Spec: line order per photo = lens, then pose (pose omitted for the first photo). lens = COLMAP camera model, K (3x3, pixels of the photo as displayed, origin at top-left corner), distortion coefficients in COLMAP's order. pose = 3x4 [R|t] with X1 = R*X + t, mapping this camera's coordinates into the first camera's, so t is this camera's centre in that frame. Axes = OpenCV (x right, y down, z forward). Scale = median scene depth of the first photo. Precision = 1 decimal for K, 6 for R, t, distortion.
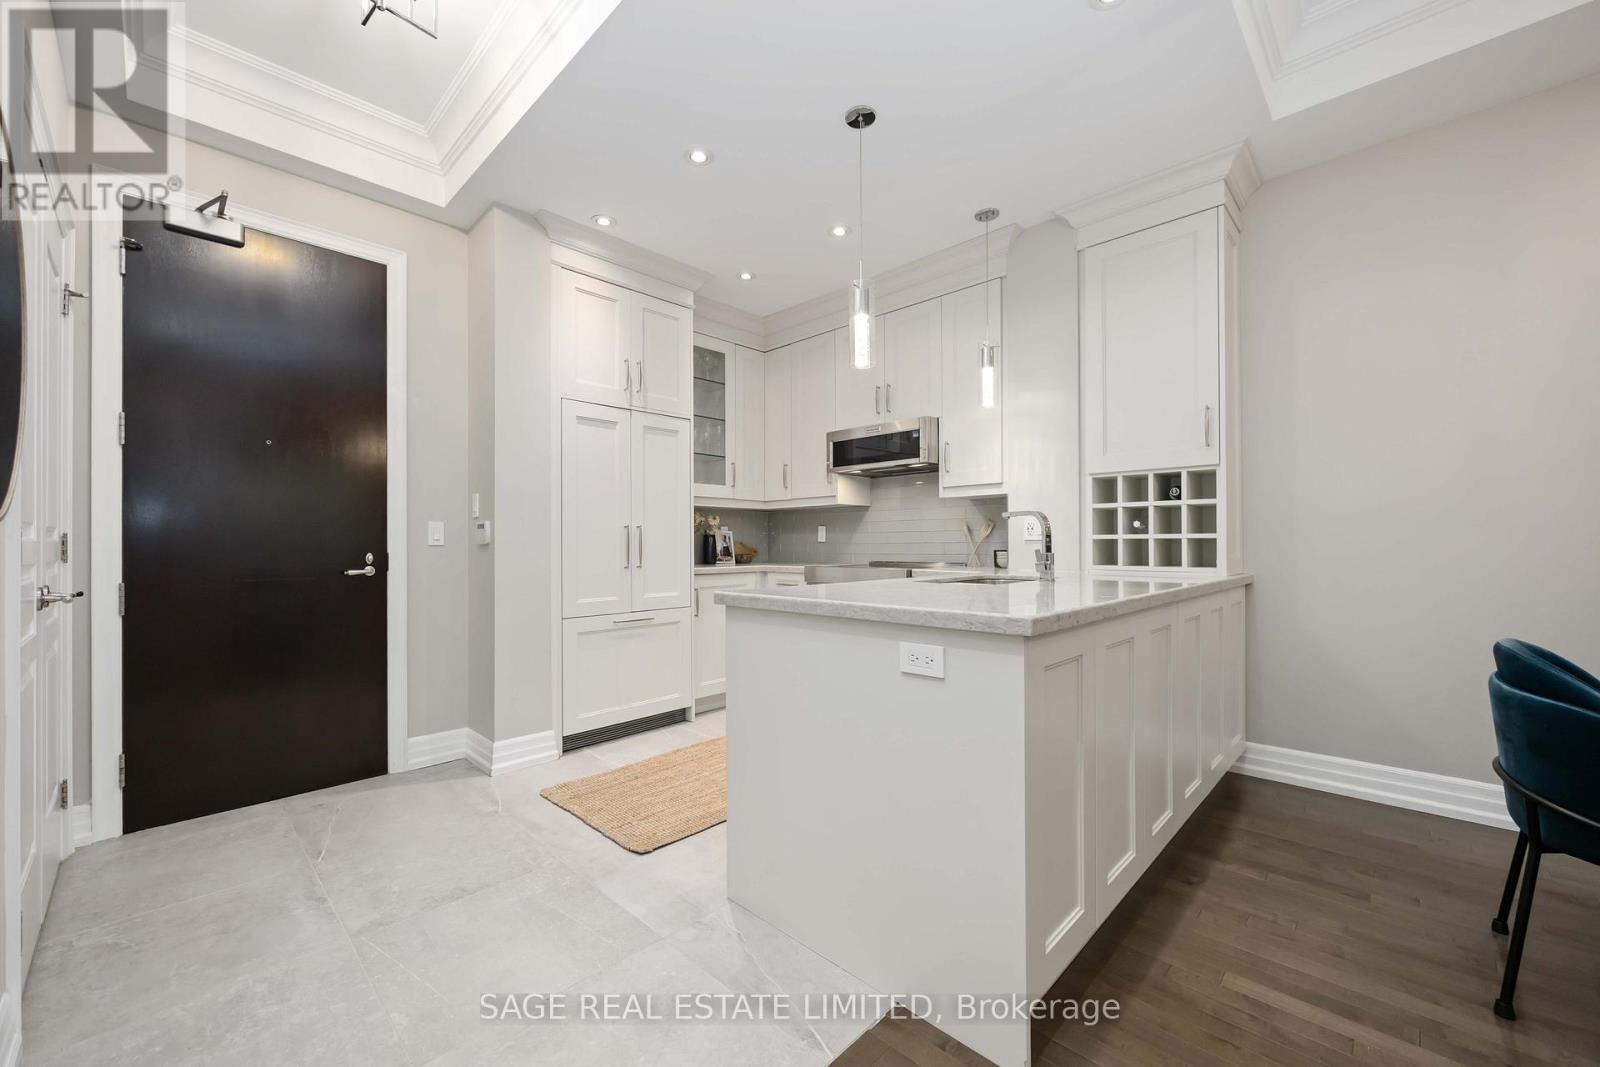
lens RADIAL K [[632.4, 0, 798.5], [0, 632.4, 538.3], [0, 0, 1]] dist [-0.001446, -0.000142]
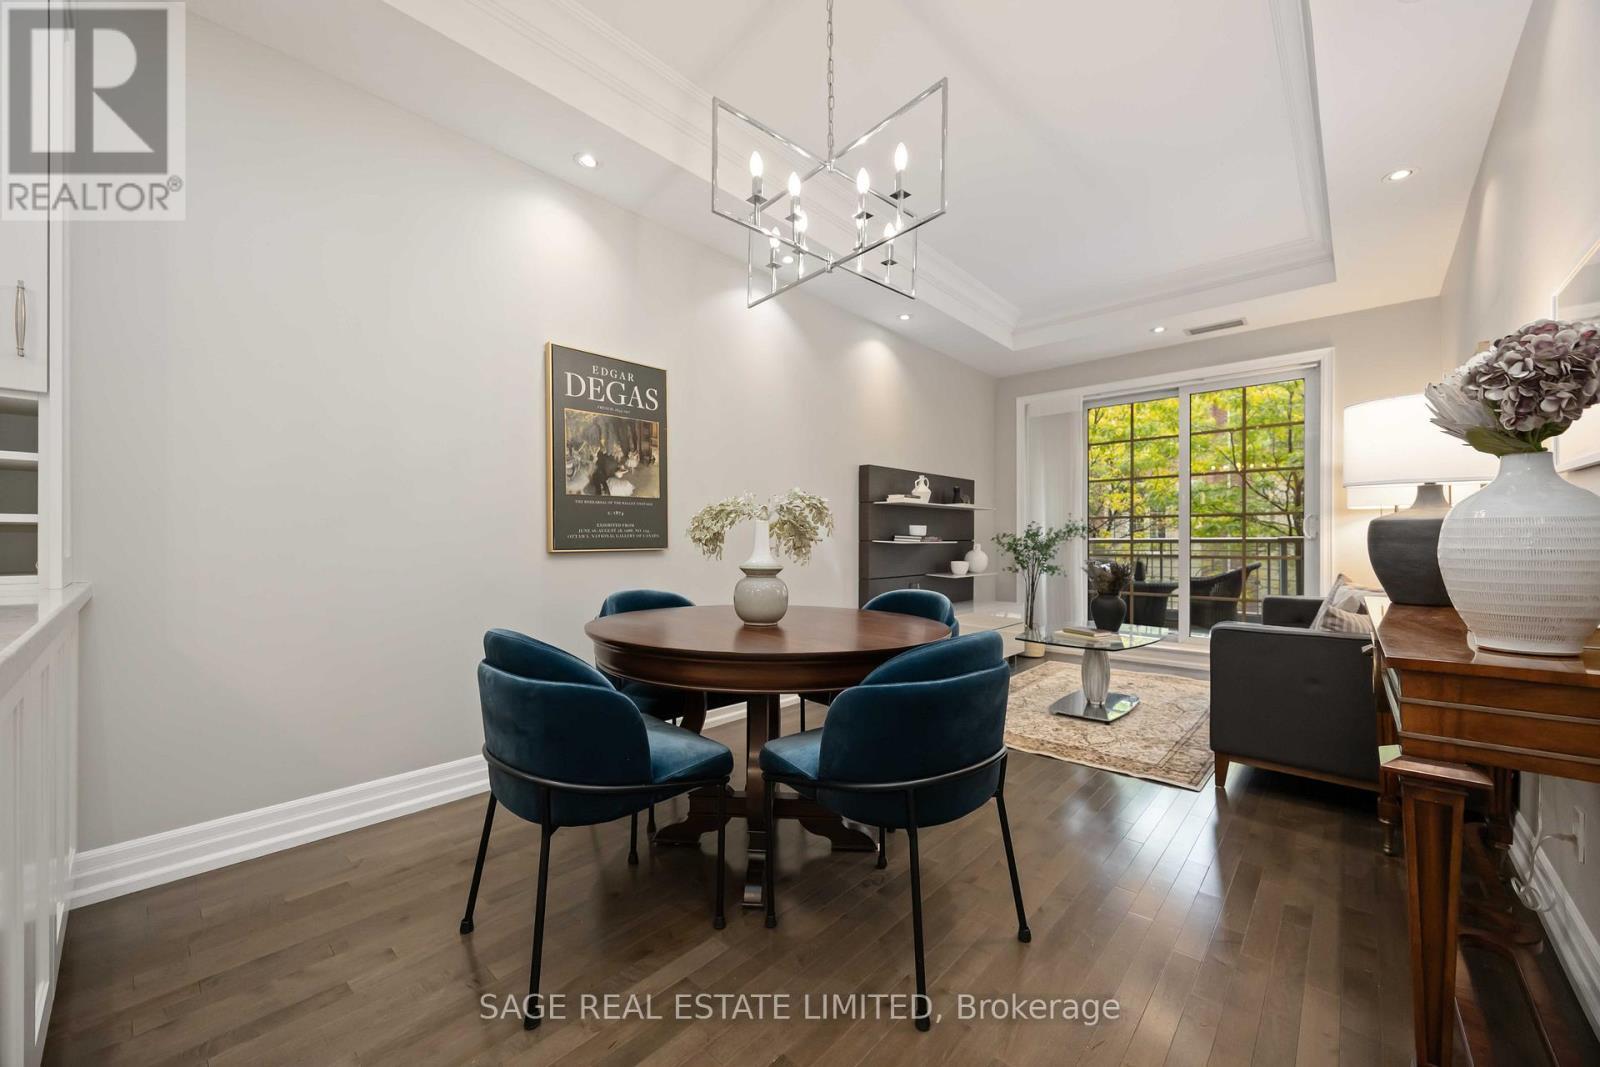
lens RADIAL K [[613.3, 0, 798.8], [0, 613.3, 546.2], [0, 0, 1]] dist [-0.000164, 0.000037]
pose [[-0.037039, -0.001084, 0.999313, 0.073601], [-0.004263, 0.999990, 0.000927, 0.016355], [-0.999305, -0.004226, -0.037043, 0.302012]]
